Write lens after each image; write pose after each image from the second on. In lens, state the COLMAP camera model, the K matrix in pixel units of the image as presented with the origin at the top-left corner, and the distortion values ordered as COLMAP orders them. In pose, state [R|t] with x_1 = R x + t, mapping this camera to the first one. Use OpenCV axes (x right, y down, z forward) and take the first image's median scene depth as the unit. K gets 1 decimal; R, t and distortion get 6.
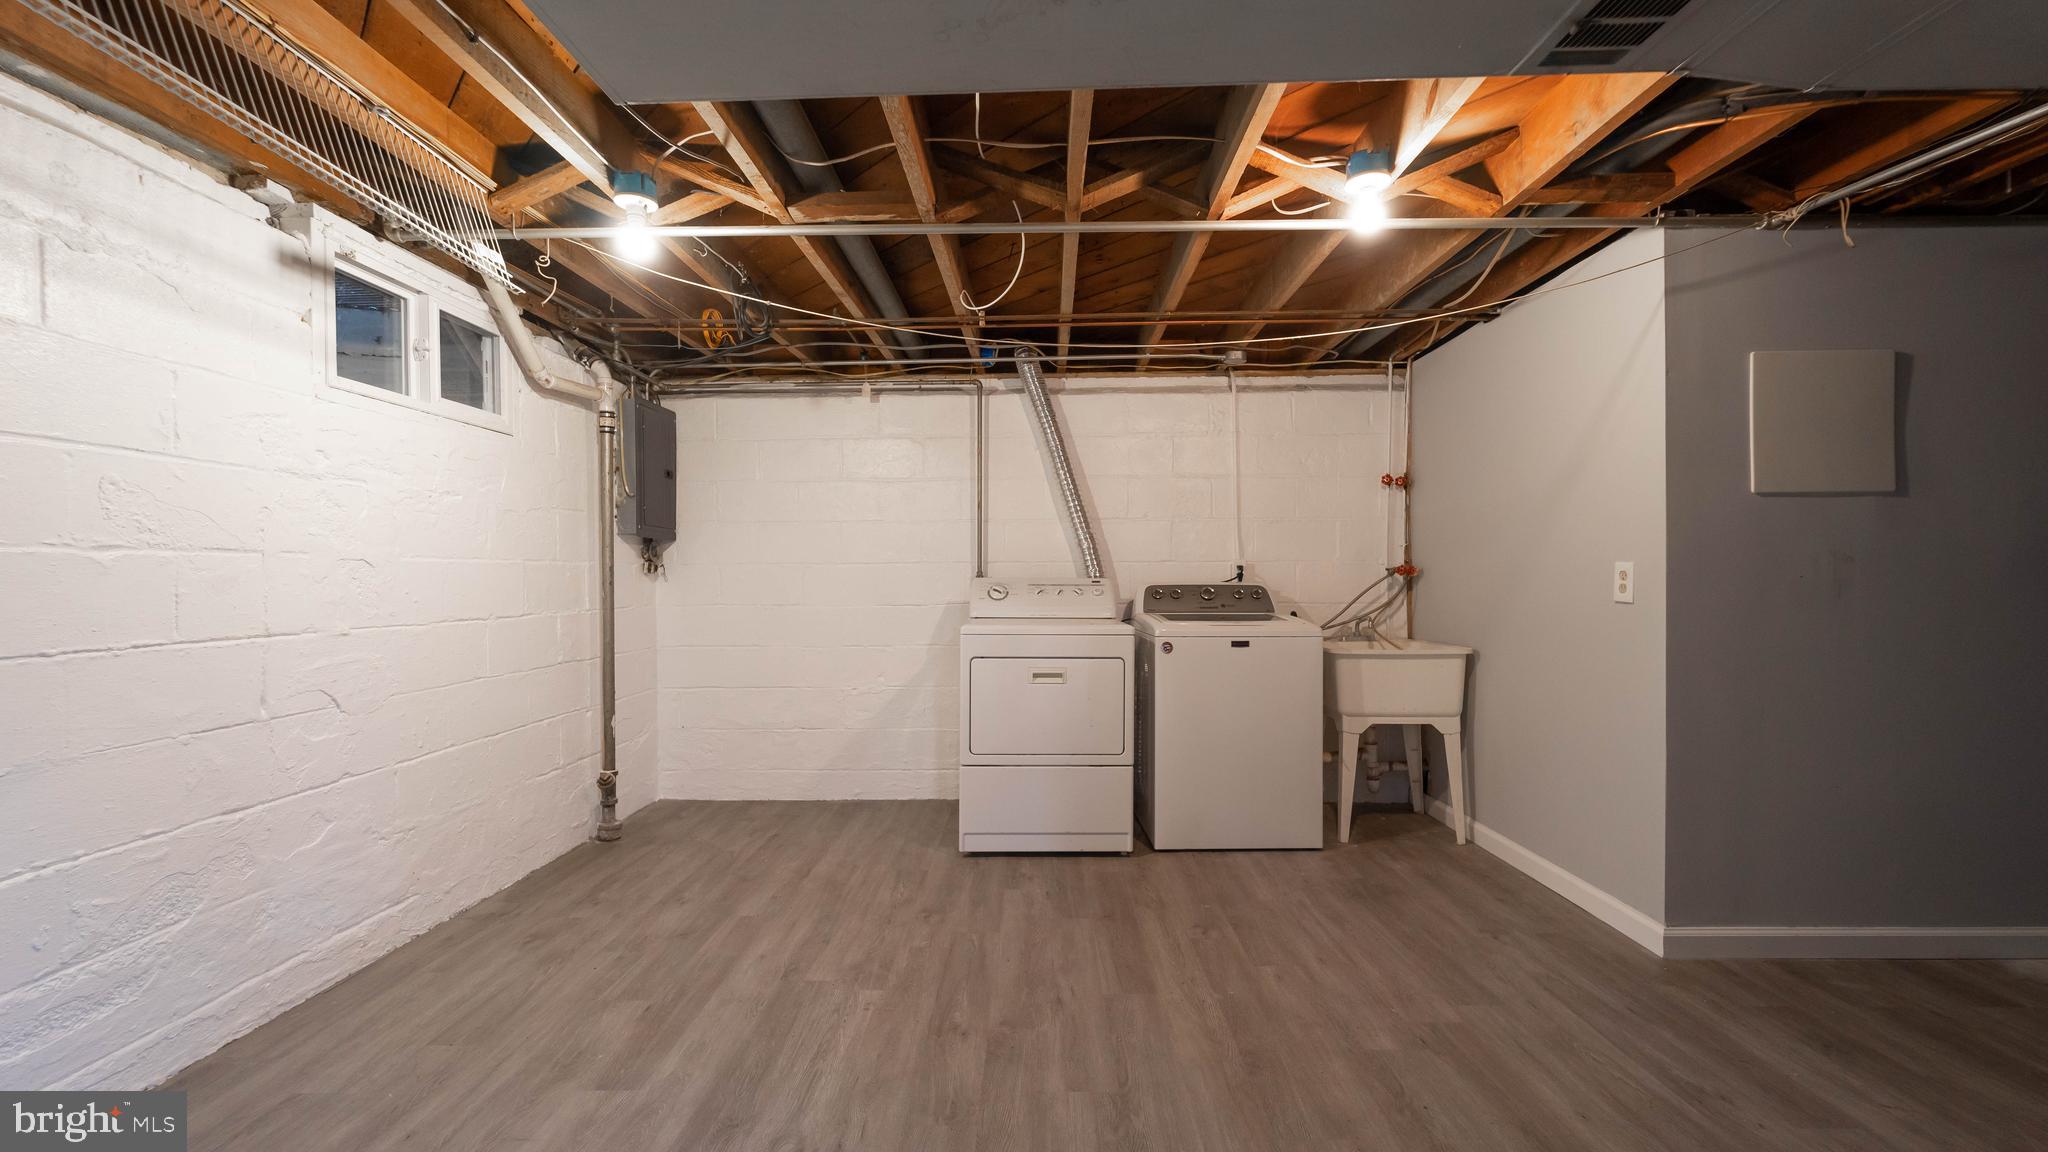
lens RADIAL K [[938.0, 0, 1025.2], [0, 938.0, 600.6], [0, 0, 1]] dist [-0.002102, -0.000349]
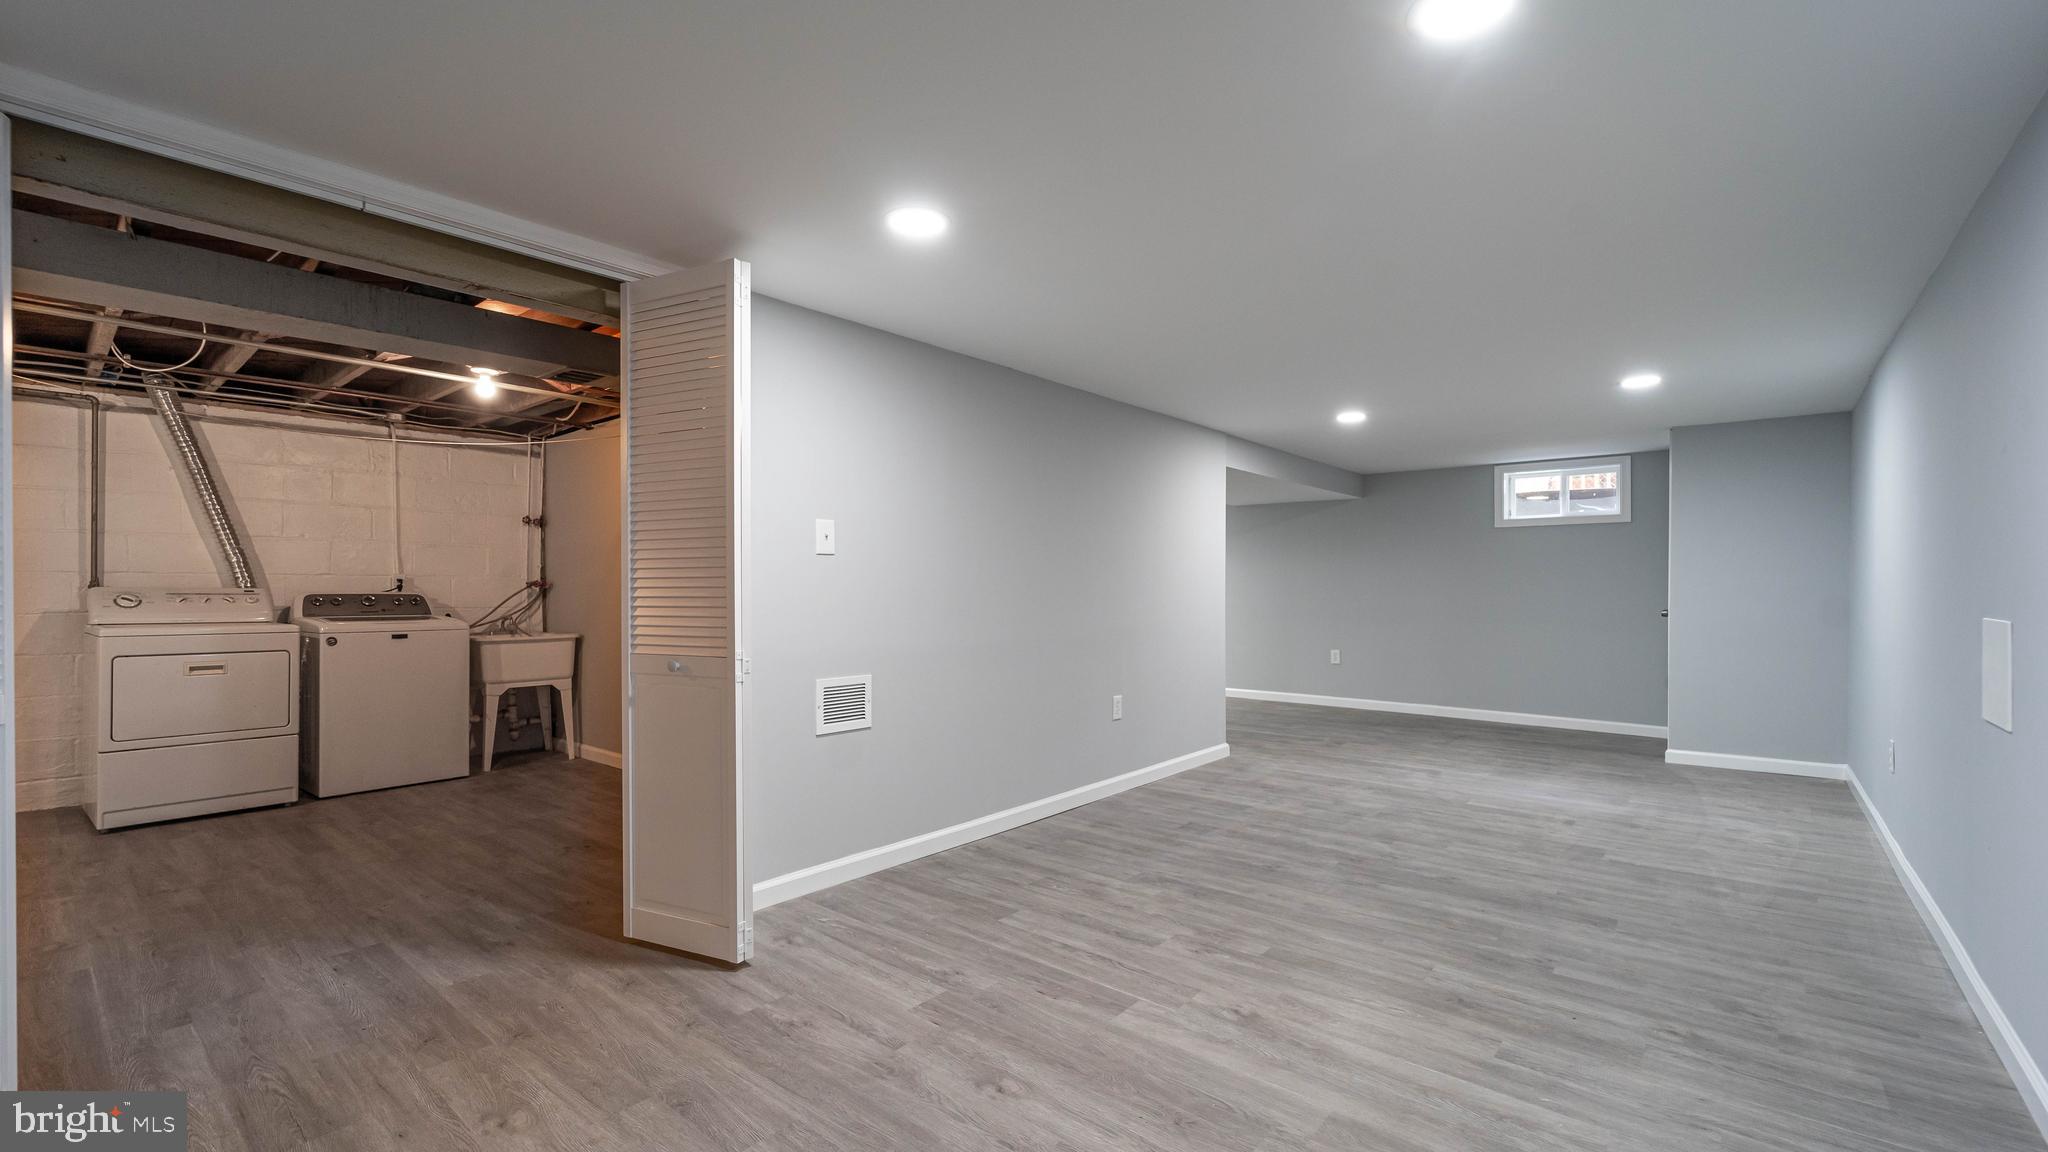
lens RADIAL K [[817.3, 0, 1009.5], [0, 817.3, 584.6], [0, 0, 1]] dist [0.000215, -0.000222]
pose [[0.647804, 0.008424, 0.761761, -0.084418], [0.015552, 0.999584, -0.024280, 0.010871], [-0.761648, 0.027575, 0.647404, -0.368026]]
